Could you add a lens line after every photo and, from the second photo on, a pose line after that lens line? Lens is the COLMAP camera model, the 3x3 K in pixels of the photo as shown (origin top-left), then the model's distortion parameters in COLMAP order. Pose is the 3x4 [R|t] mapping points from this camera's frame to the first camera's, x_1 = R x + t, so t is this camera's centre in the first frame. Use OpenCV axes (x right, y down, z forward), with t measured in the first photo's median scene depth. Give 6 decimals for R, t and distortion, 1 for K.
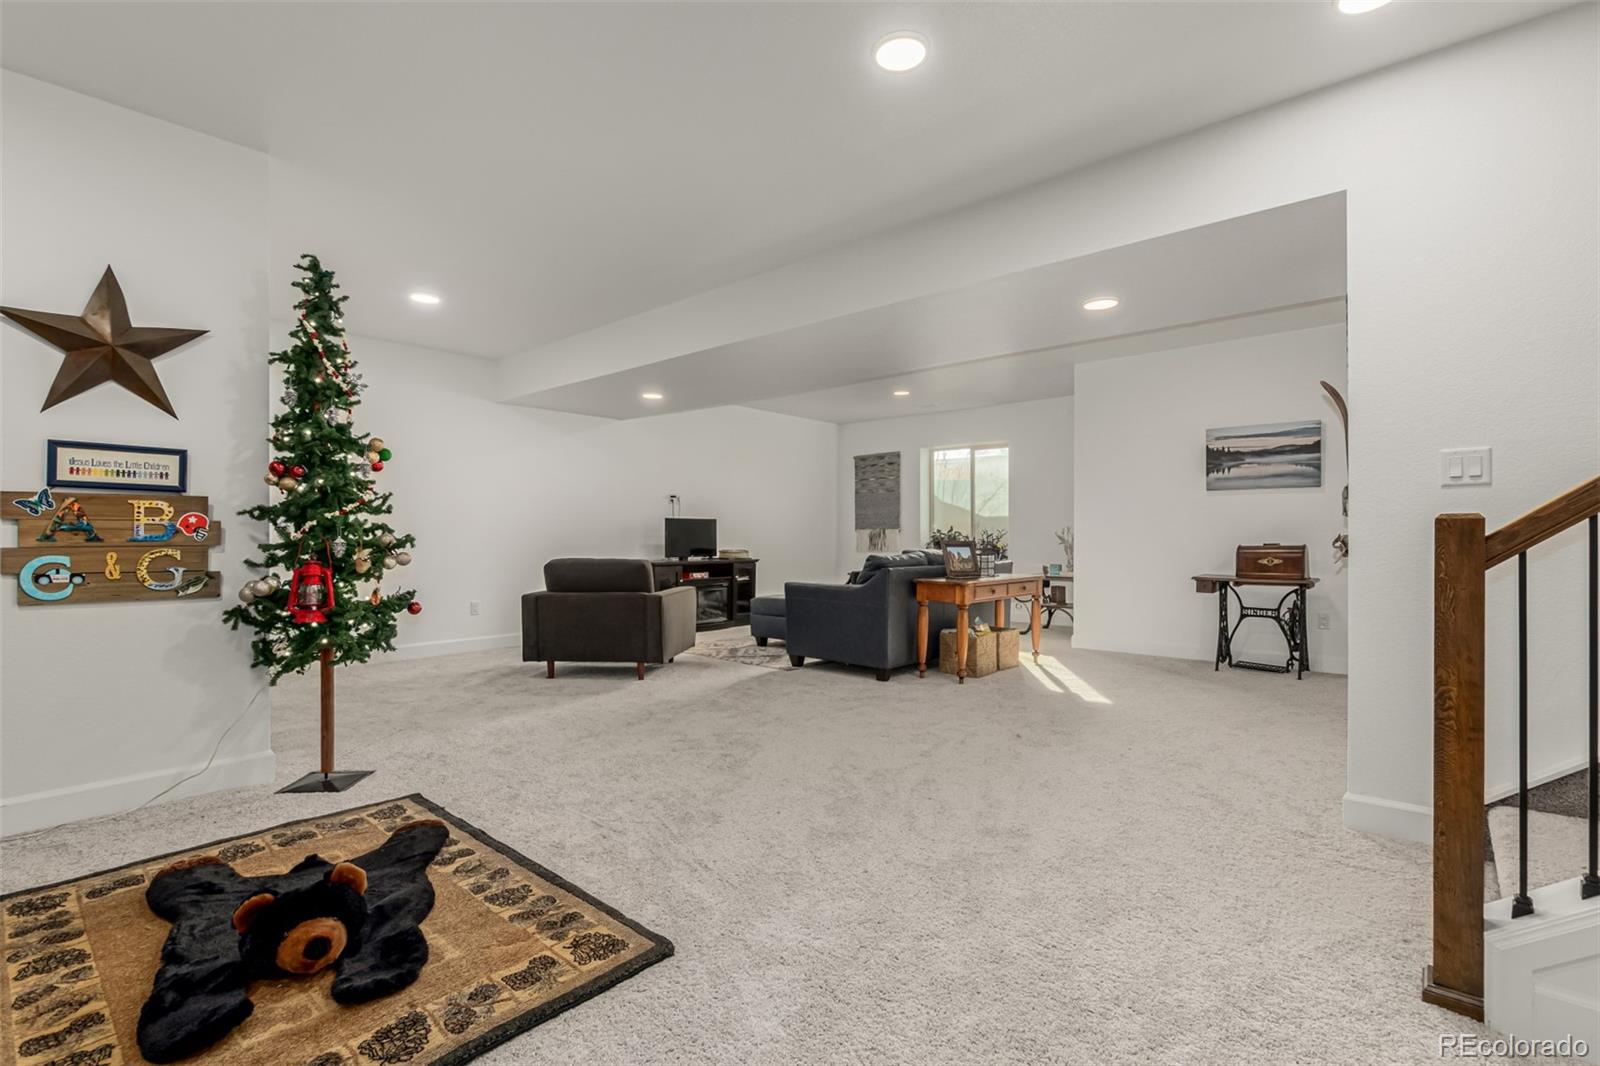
lens RADIAL K [[728.8, 0, 762.4], [0, 728.8, 538.8], [0, 0, 1]] dist [0.000373, -0.001438]
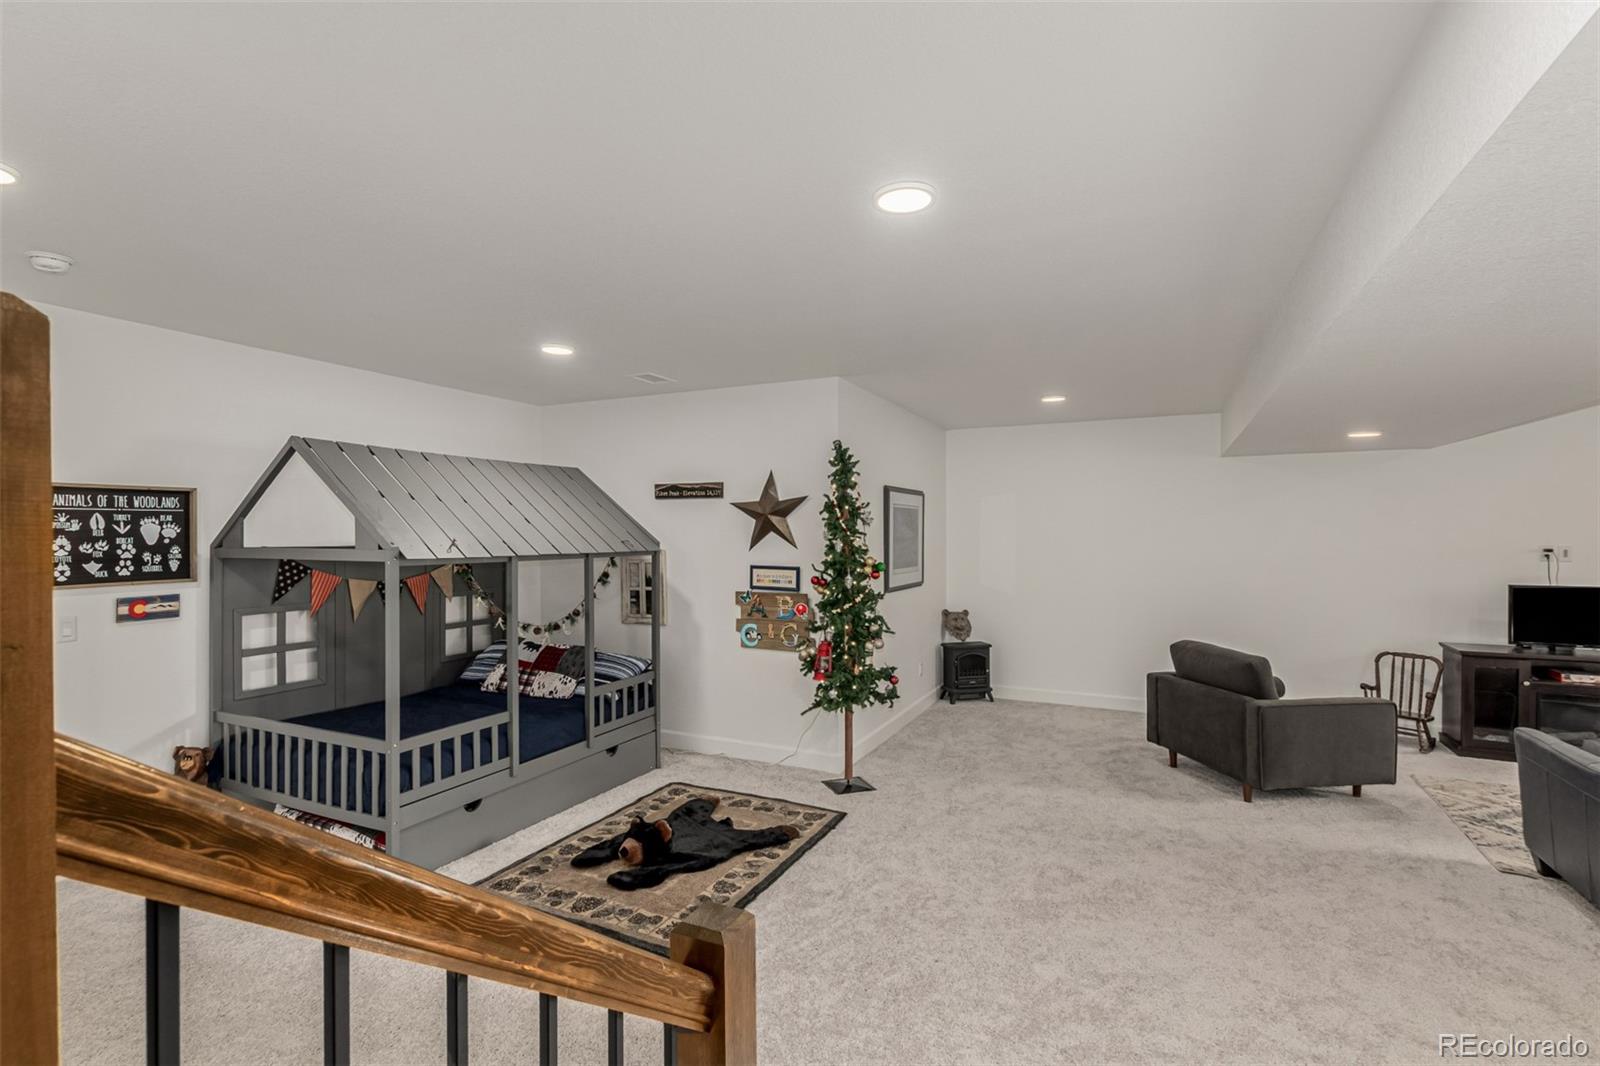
lens RADIAL K [[728.8, 0, 808.3], [0, 728.8, 542.2], [0, 0, 1]] dist [0.000373, -0.001438]
pose [[0.295233, 0.010500, -0.955367, 0.923191], [-0.004012, 0.999944, 0.009750, -0.209296], [0.955417, 0.000955, 0.295259, 0.538306]]
